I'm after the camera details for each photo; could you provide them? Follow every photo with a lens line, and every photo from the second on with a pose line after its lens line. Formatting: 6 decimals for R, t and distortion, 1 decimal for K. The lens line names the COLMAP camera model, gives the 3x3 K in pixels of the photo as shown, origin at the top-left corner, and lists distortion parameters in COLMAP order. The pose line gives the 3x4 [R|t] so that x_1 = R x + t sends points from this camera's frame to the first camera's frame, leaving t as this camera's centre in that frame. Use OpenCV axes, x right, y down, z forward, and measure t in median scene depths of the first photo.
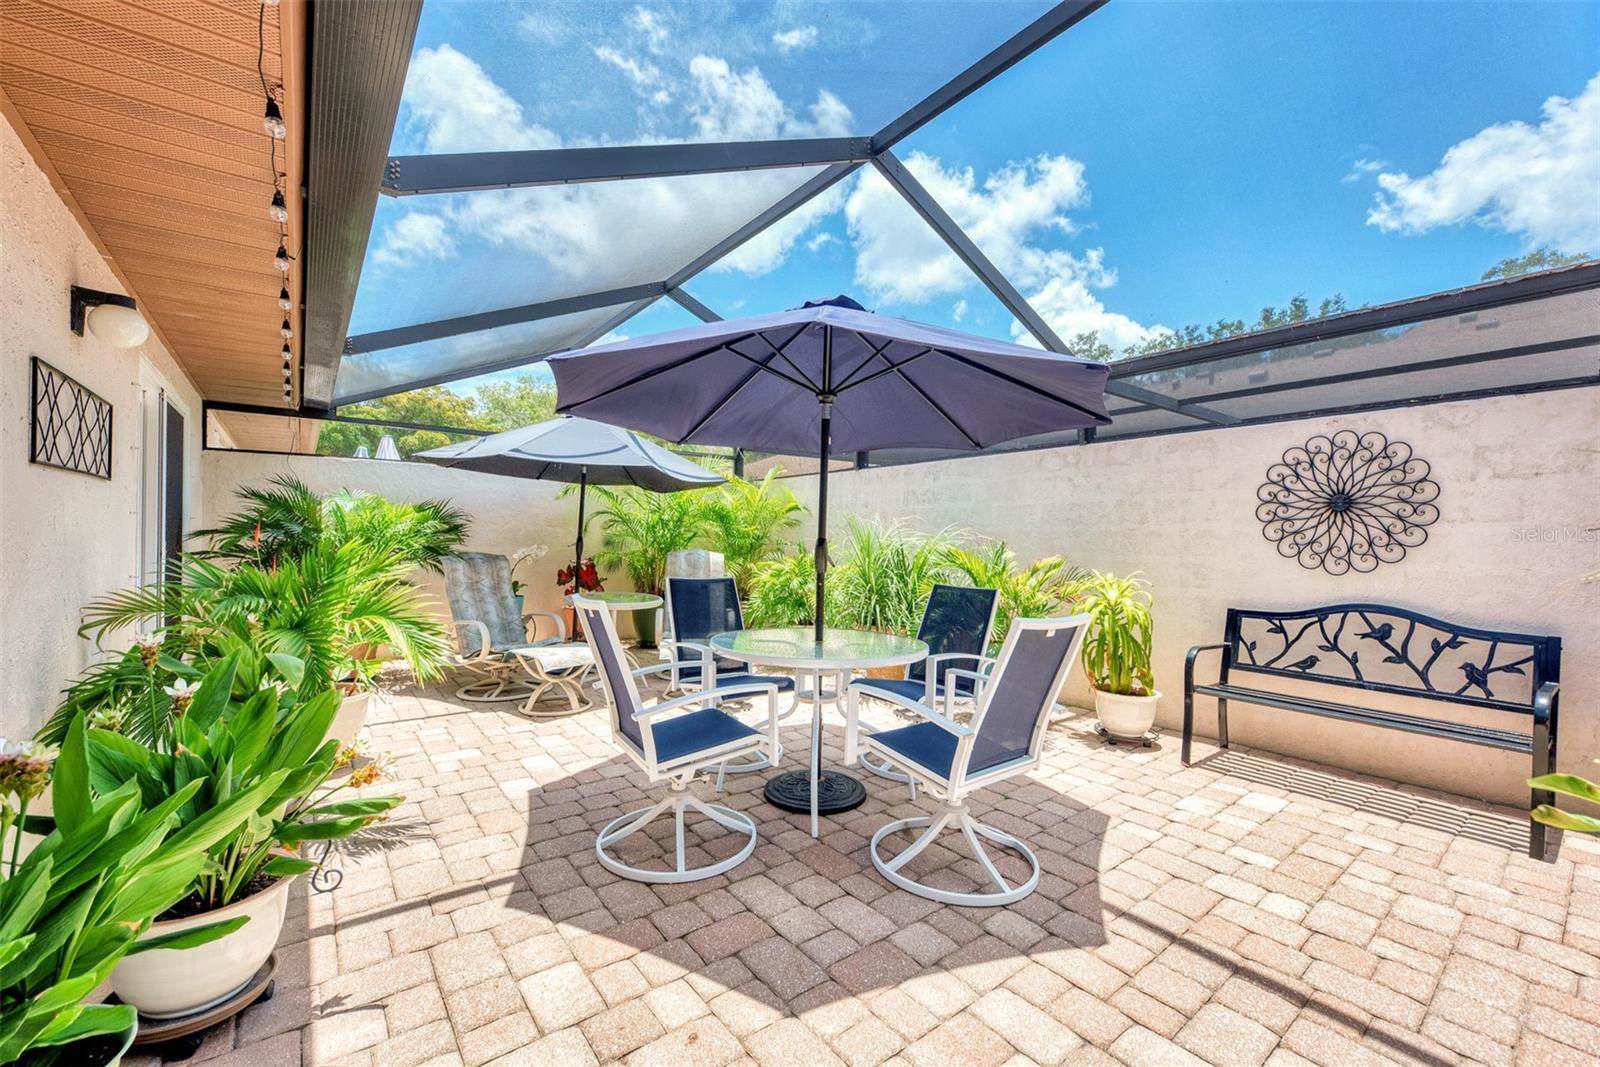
lens RADIAL K [[637.3, 0, 810.5], [0, 637.3, 552.8], [0, 0, 1]] dist [0.001081, -0.000138]
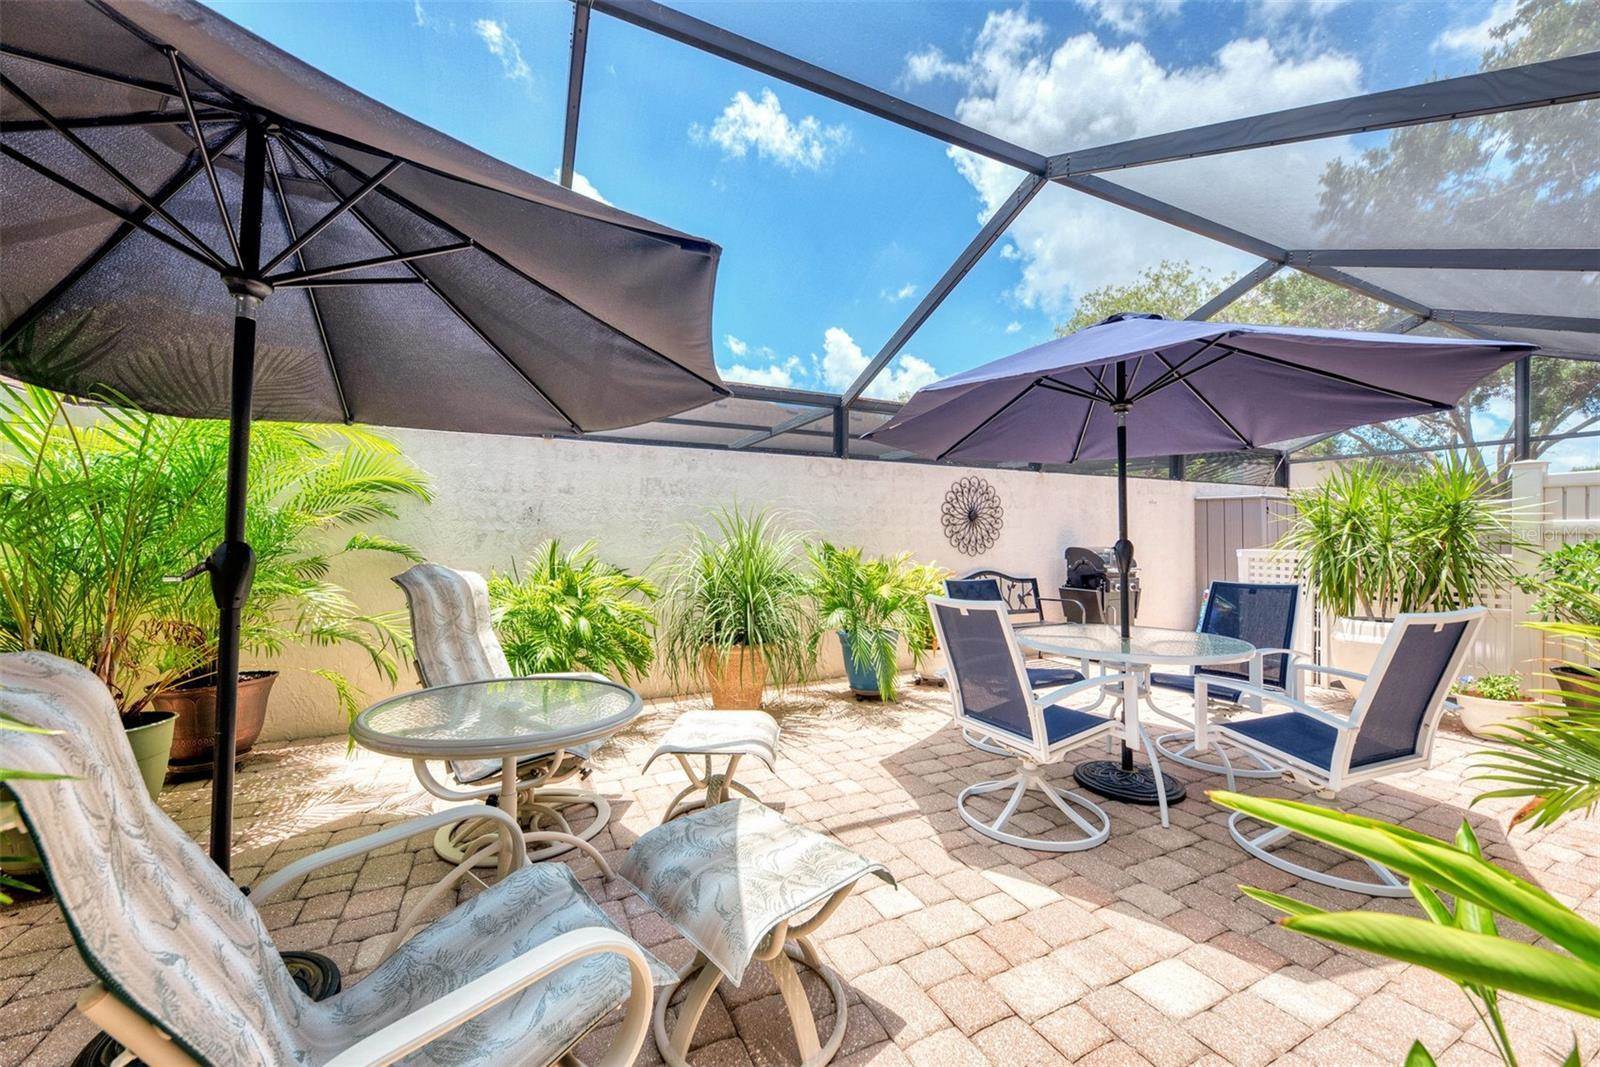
lens RADIAL K [[616.6, 0, 800.0], [0, 616.6, 533.5], [0, 0, 1]] dist [-0.000185, 0.000013]
pose [[0.201300, -0.015347, 0.979409, -1.005789], [0.013847, 0.999822, 0.012821, -0.059279], [-0.979432, 0.010981, 0.201477, 1.149645]]
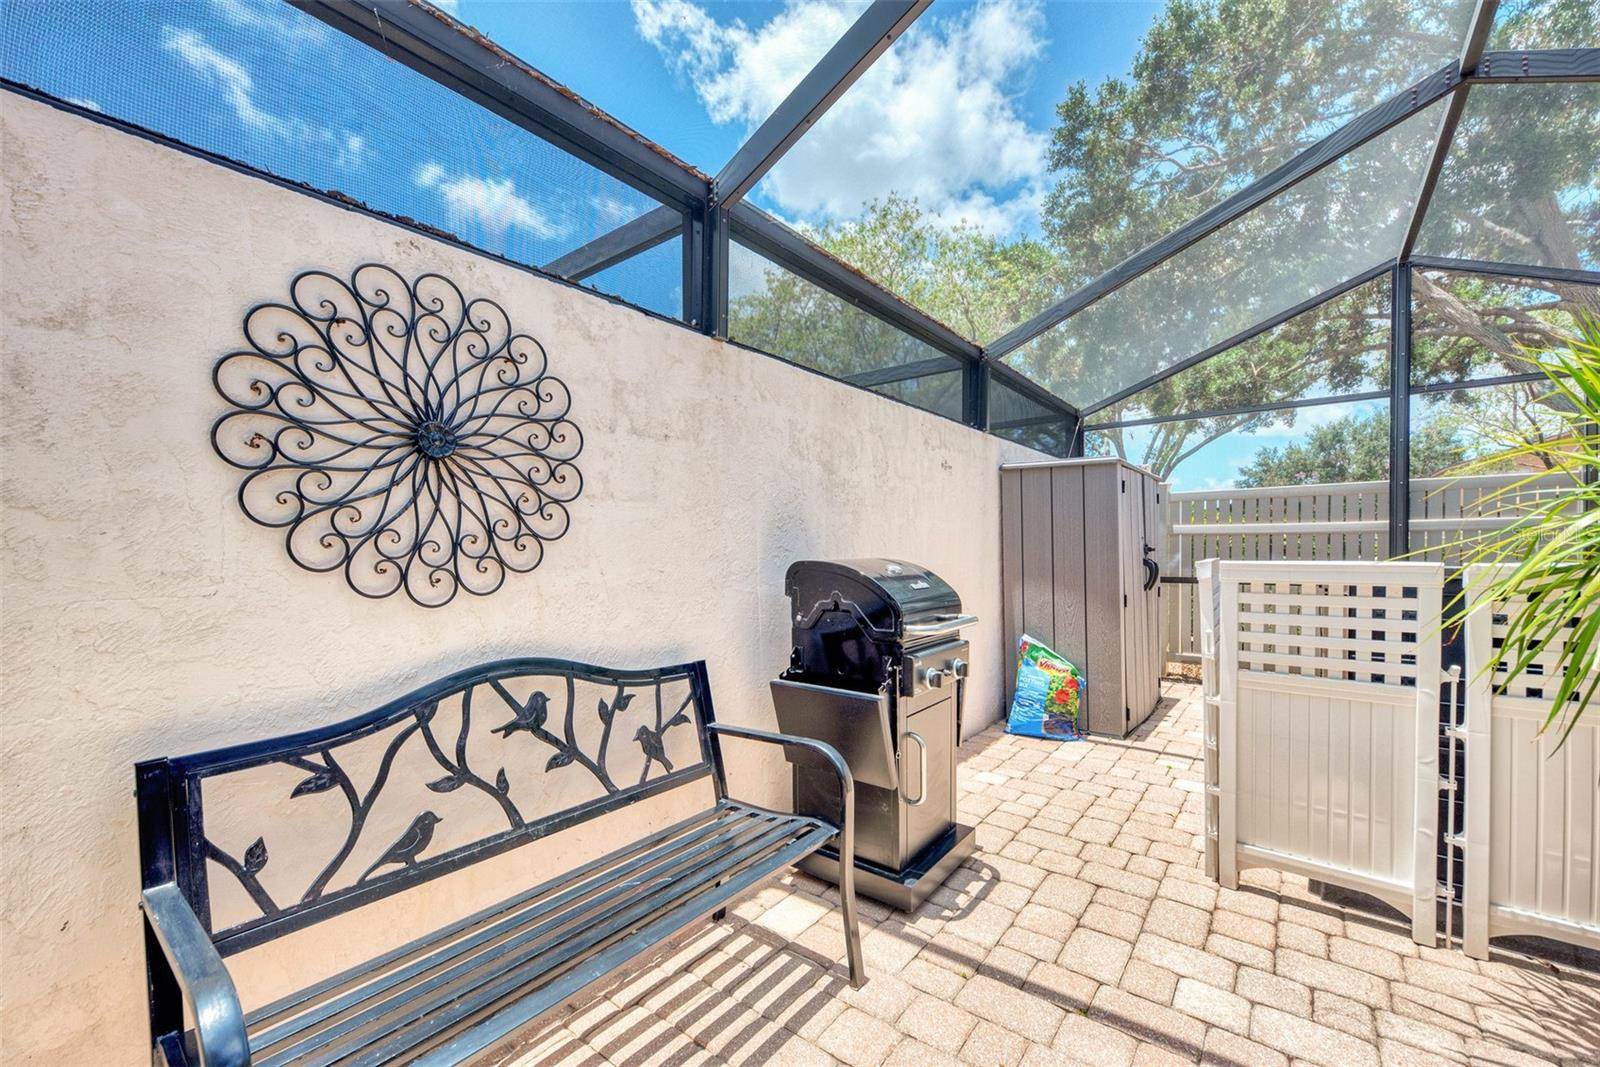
lens RADIAL K [[637.3, 0, 810.5], [0, 637.3, 552.8], [0, 0, 1]] dist [0.001081, -0.000138]
pose [[-0.252281, -0.026232, 0.967298, 0.350347], [0.014089, 0.999427, 0.030778, -0.011694], [-0.967551, 0.021393, -0.251767, 0.879298]]
